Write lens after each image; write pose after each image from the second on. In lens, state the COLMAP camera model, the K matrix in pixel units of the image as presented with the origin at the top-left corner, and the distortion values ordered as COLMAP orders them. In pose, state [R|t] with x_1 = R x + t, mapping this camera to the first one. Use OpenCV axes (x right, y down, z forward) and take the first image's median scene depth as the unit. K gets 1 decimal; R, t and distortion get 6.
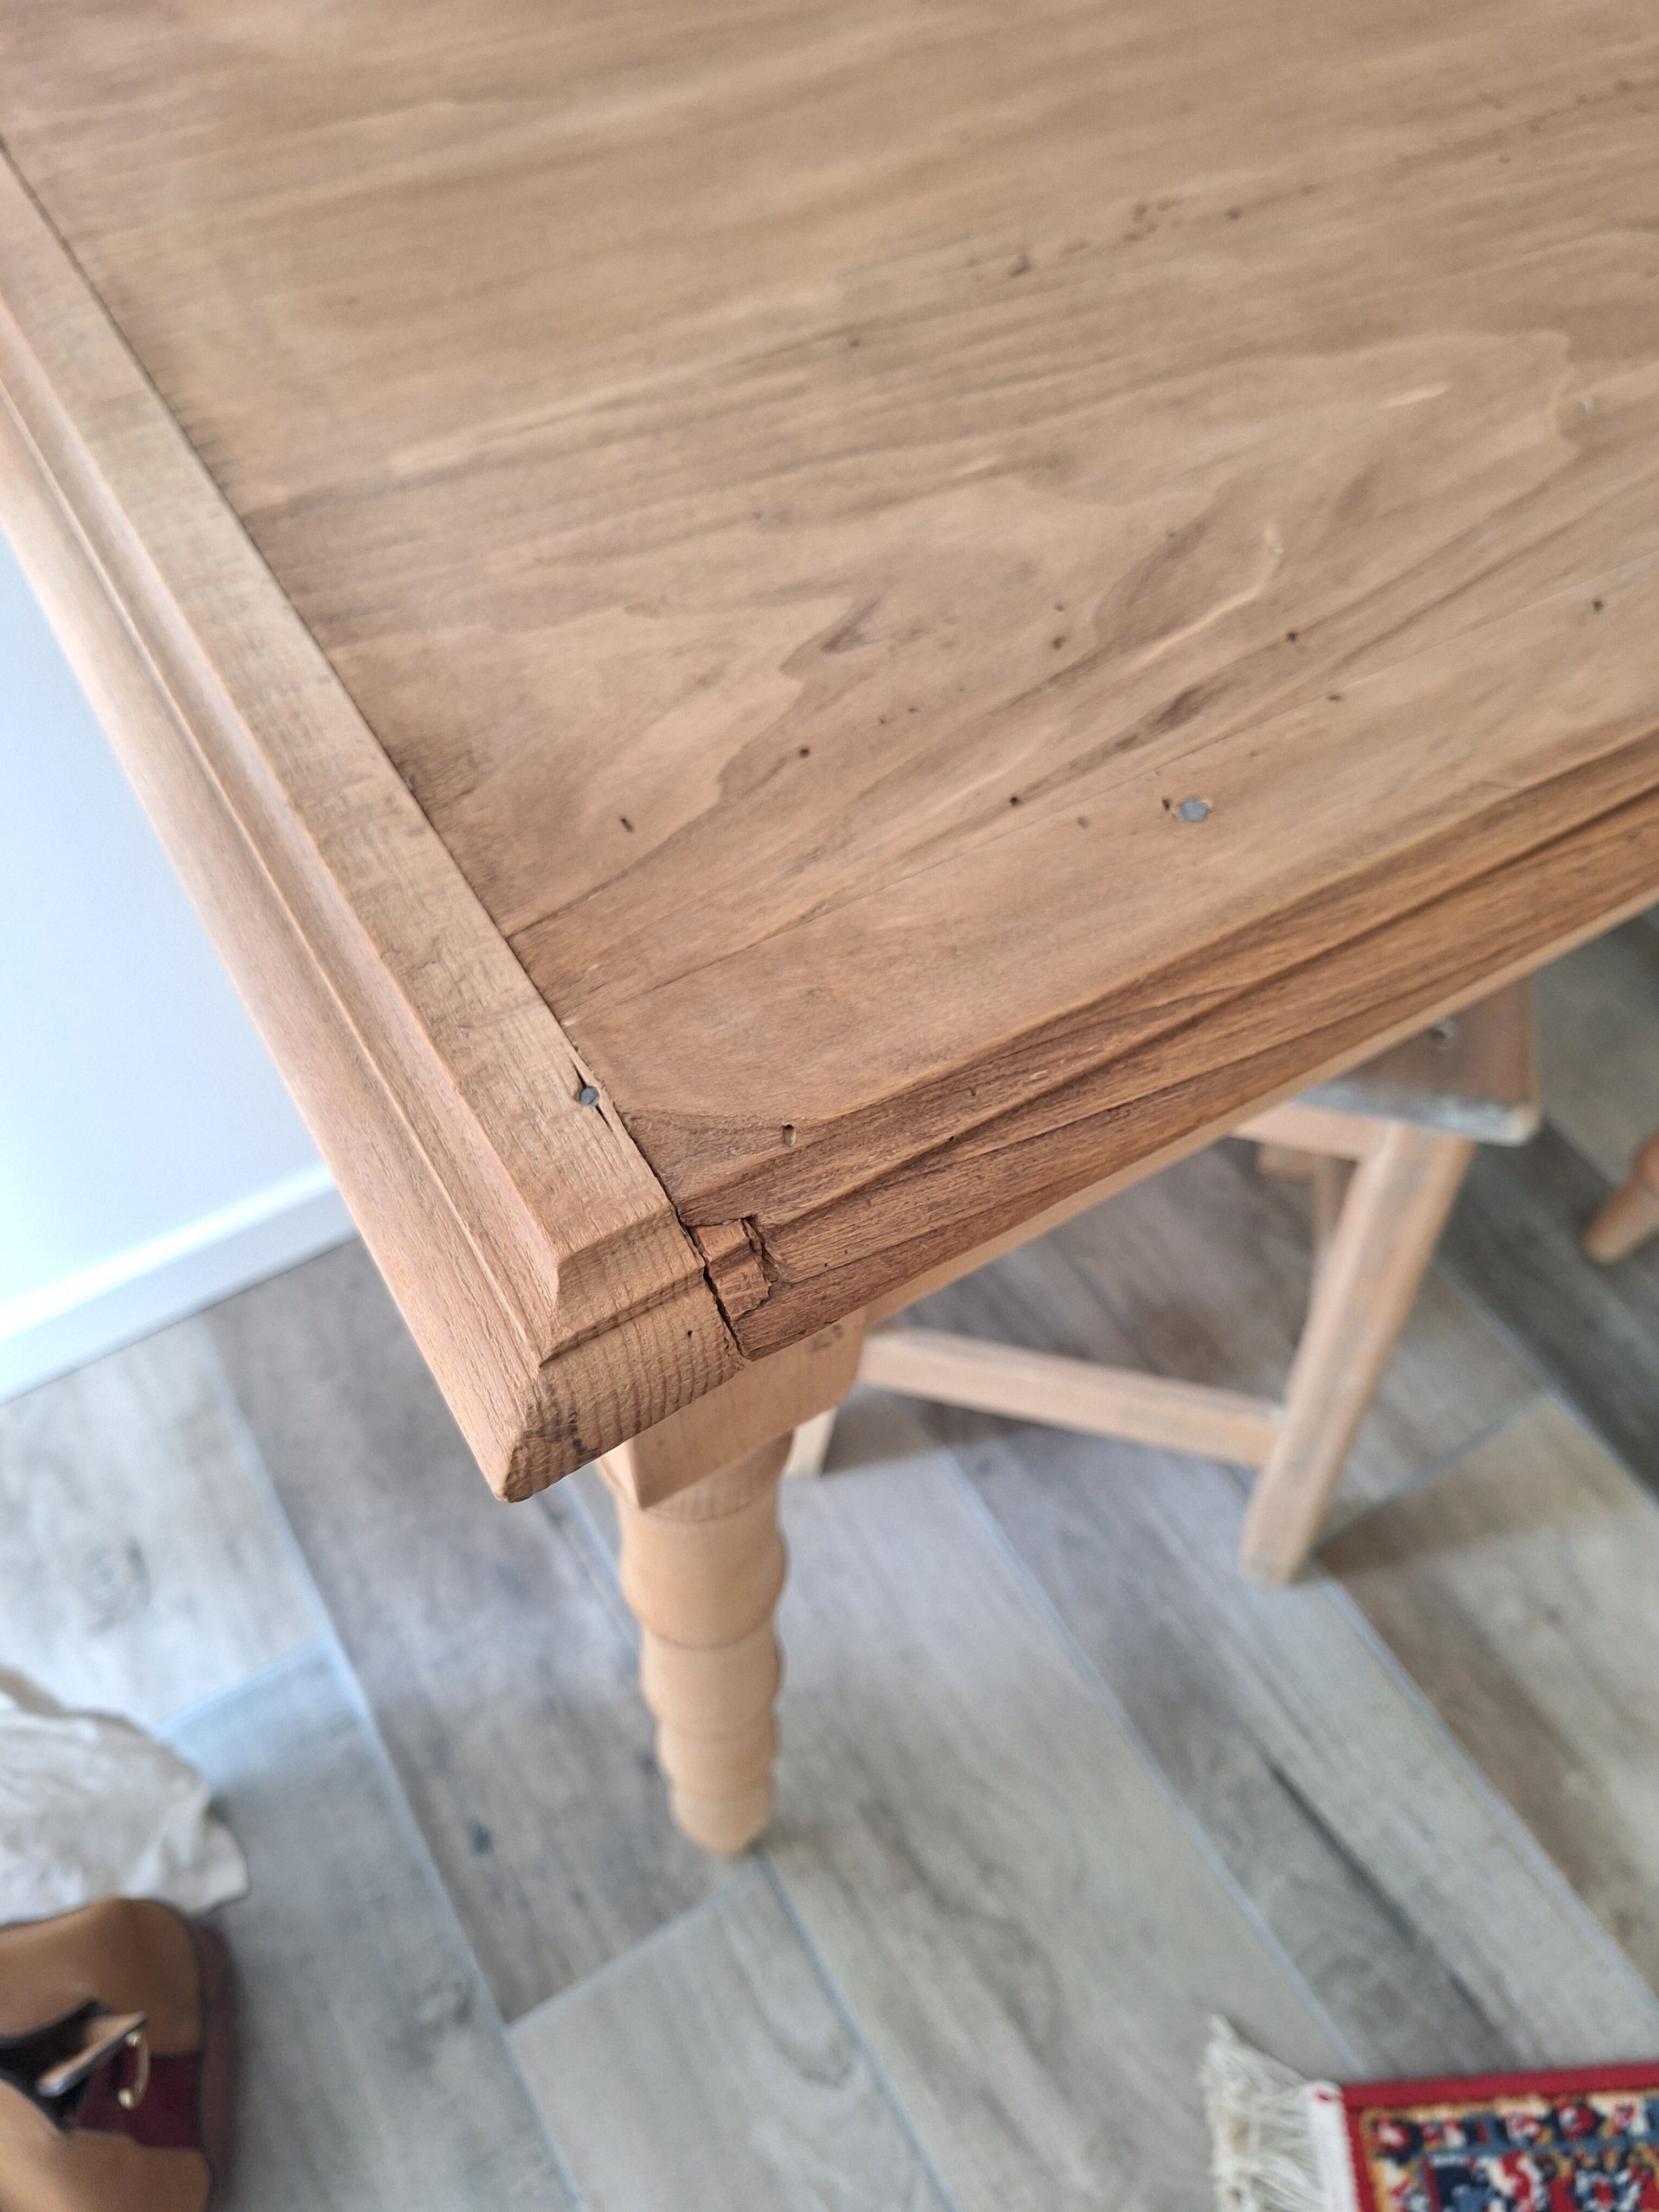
lens RADIAL K [[1597.4, 0, 831.8], [0, 1597.4, 1108.5], [0, 0, 1]] dist [-0.006393, -0.008406]
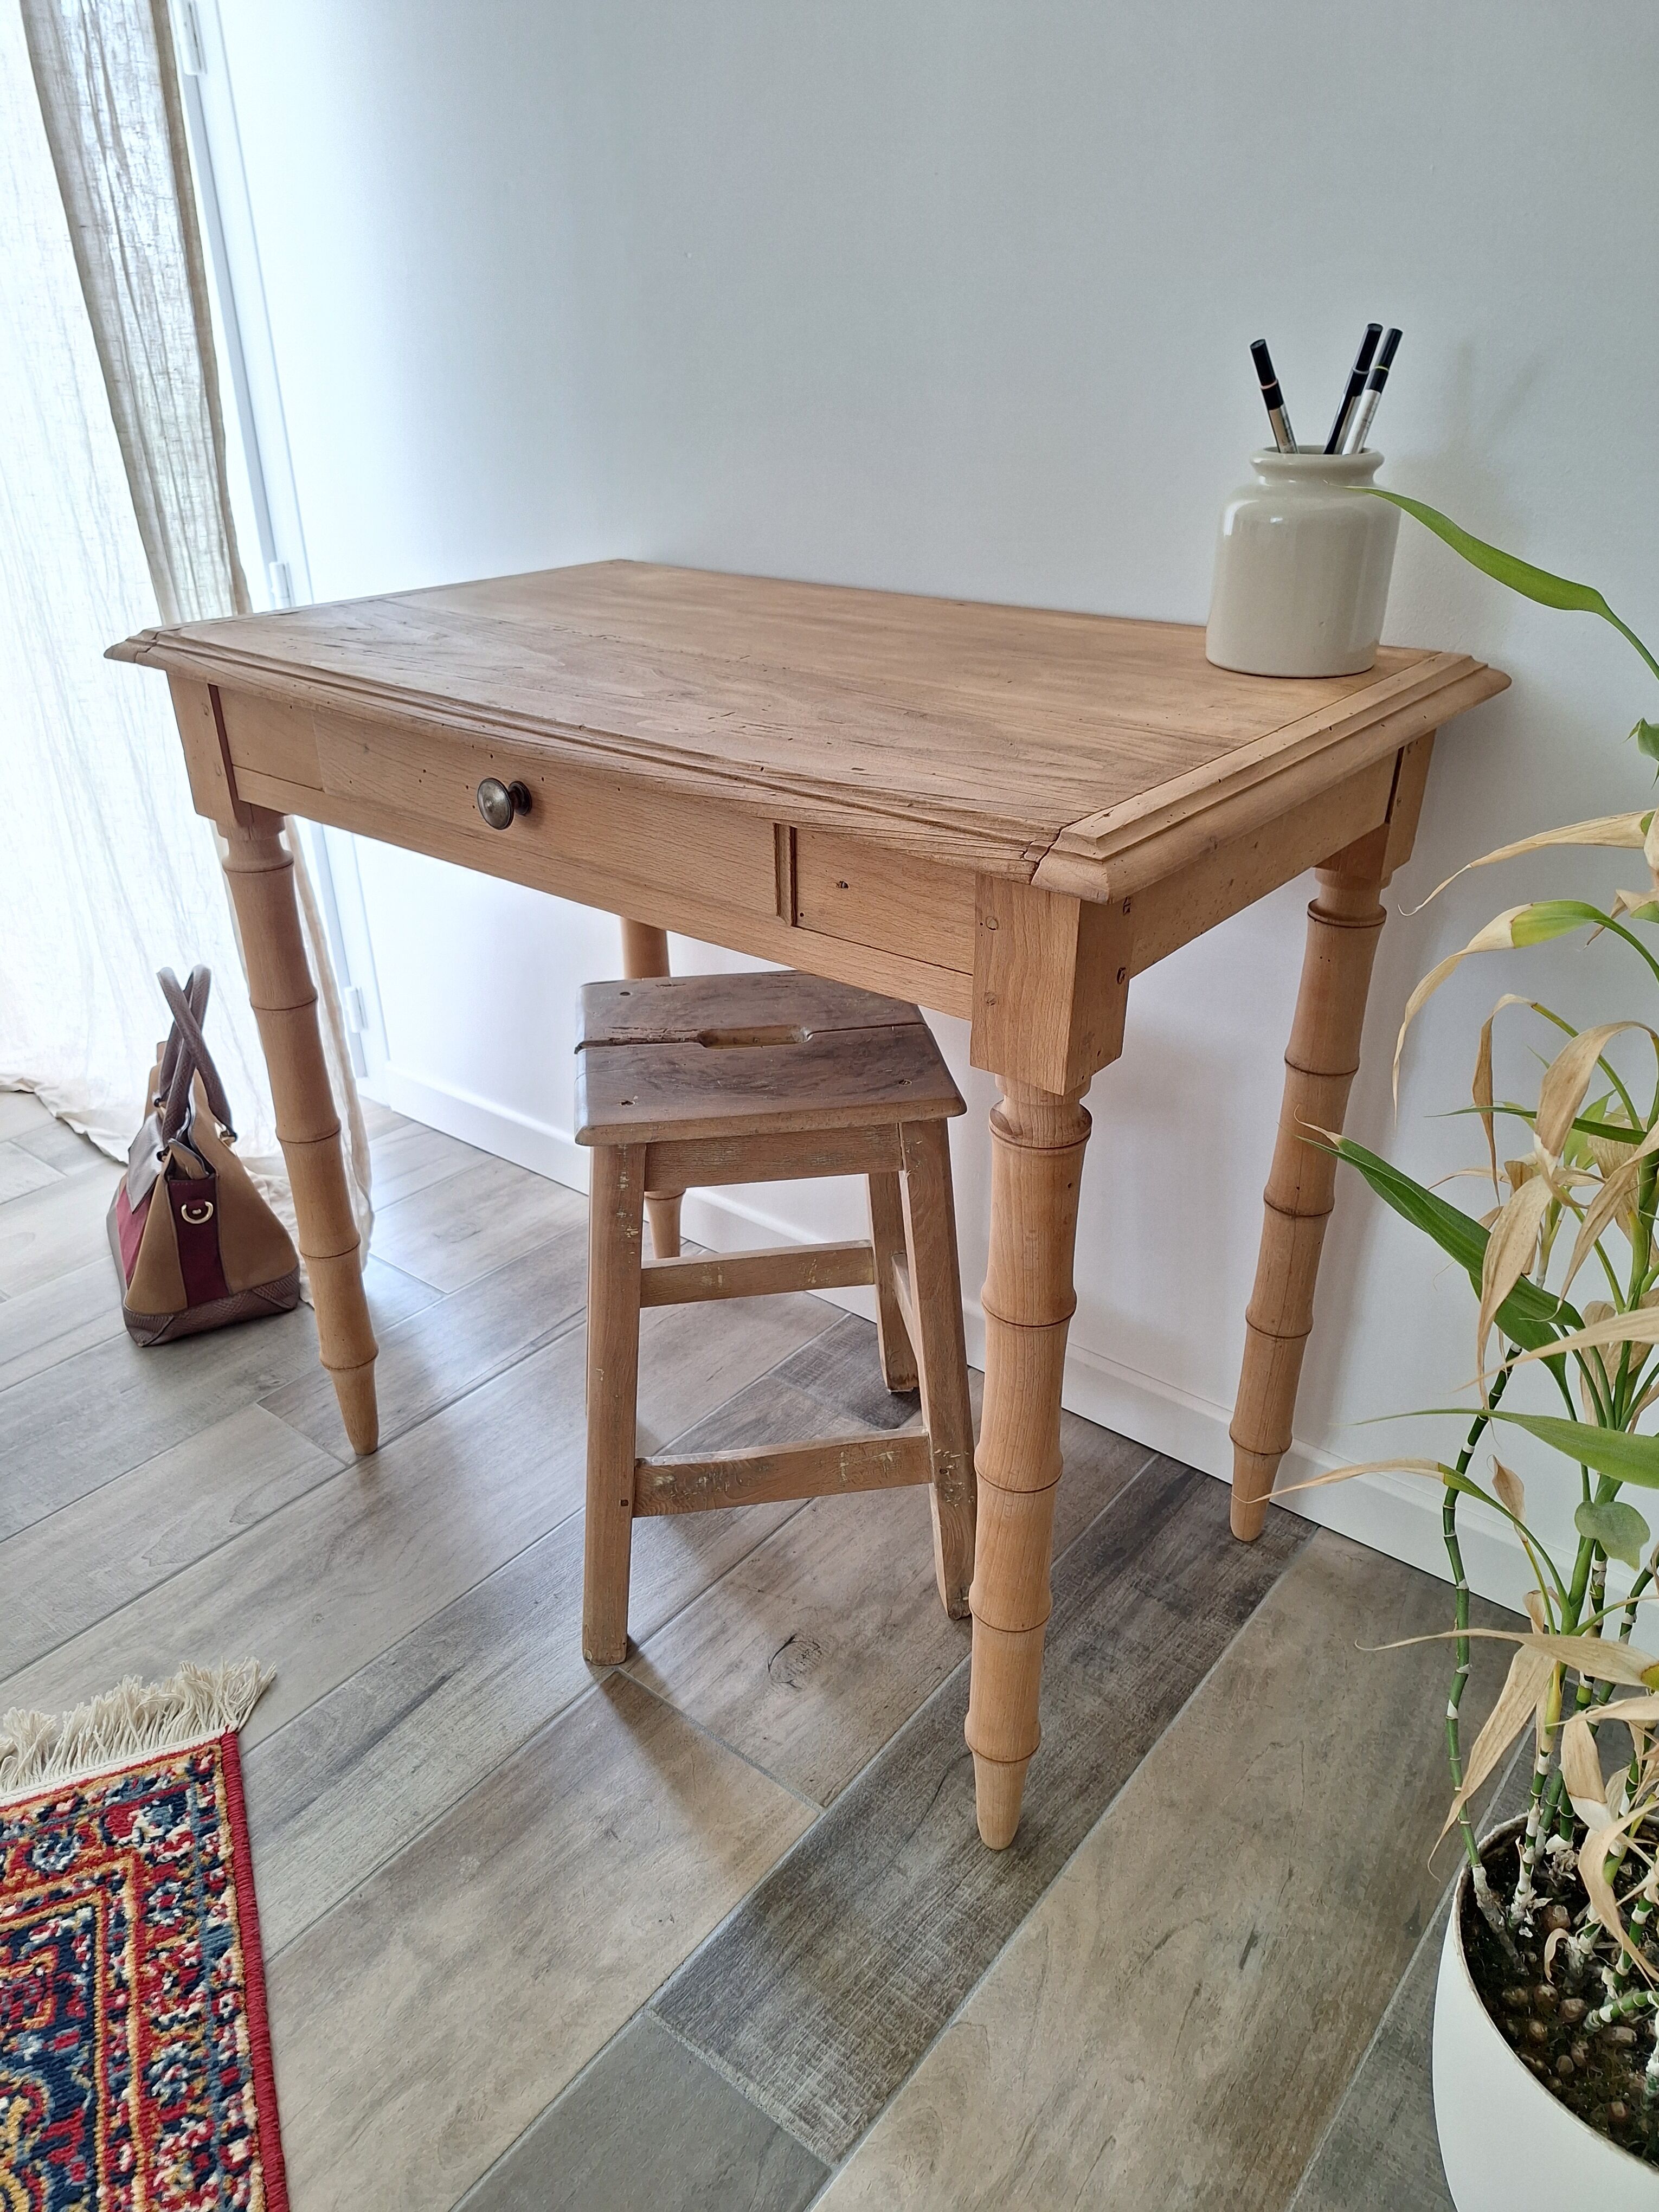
lens RADIAL K [[1536.2, 0, 837.8], [0, 1536.2, 1129.2], [0, 0, 1]] dist [0.021342, -0.009890]
pose [[0.345466, 0.409347, -0.844446, 2.891682], [-0.773086, 0.634240, -0.008823, -0.294486], [0.531970, 0.655877, 0.535568, 0.332688]]
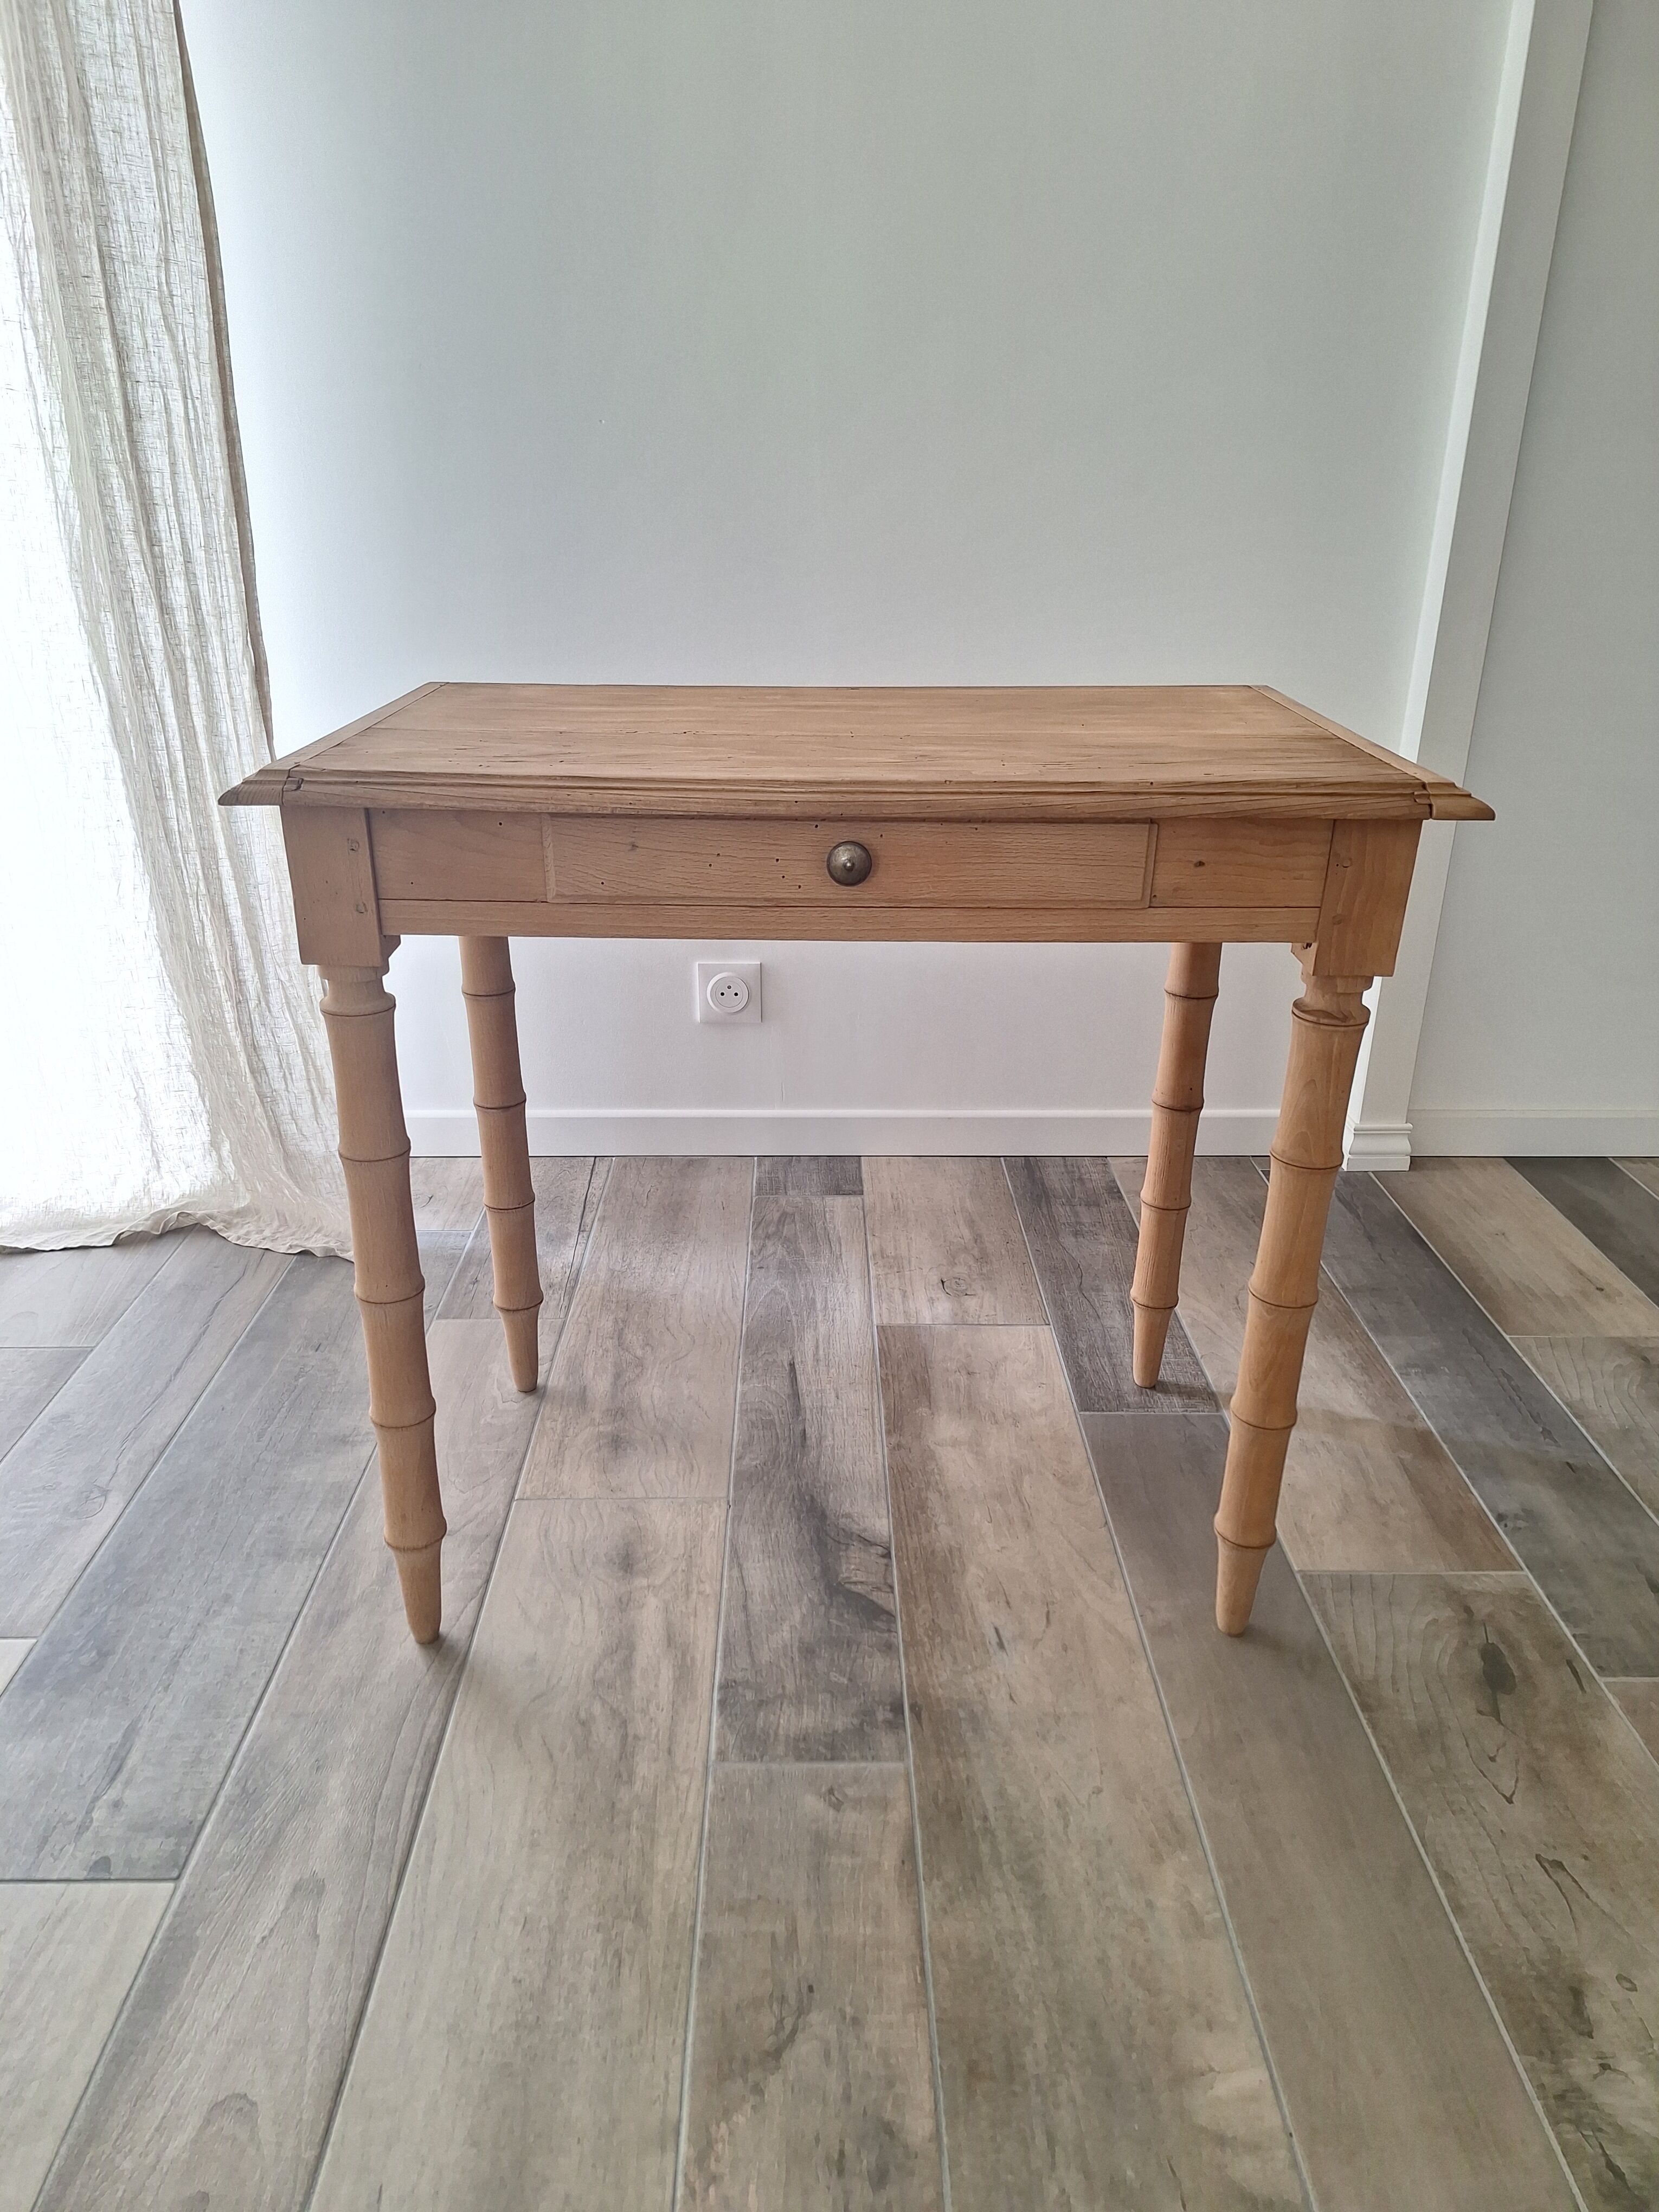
lens RADIAL K [[1523.9, 0, 827.5], [0, 1523.9, 1112.2], [0, 0, 1]] dist [0.119660, -0.127088]
pose [[0.859242, 0.167849, -0.483249, 2.601226], [-0.414346, 0.782373, -0.464984, 2.273349], [0.300034, 0.599766, 0.741795, -1.319650]]
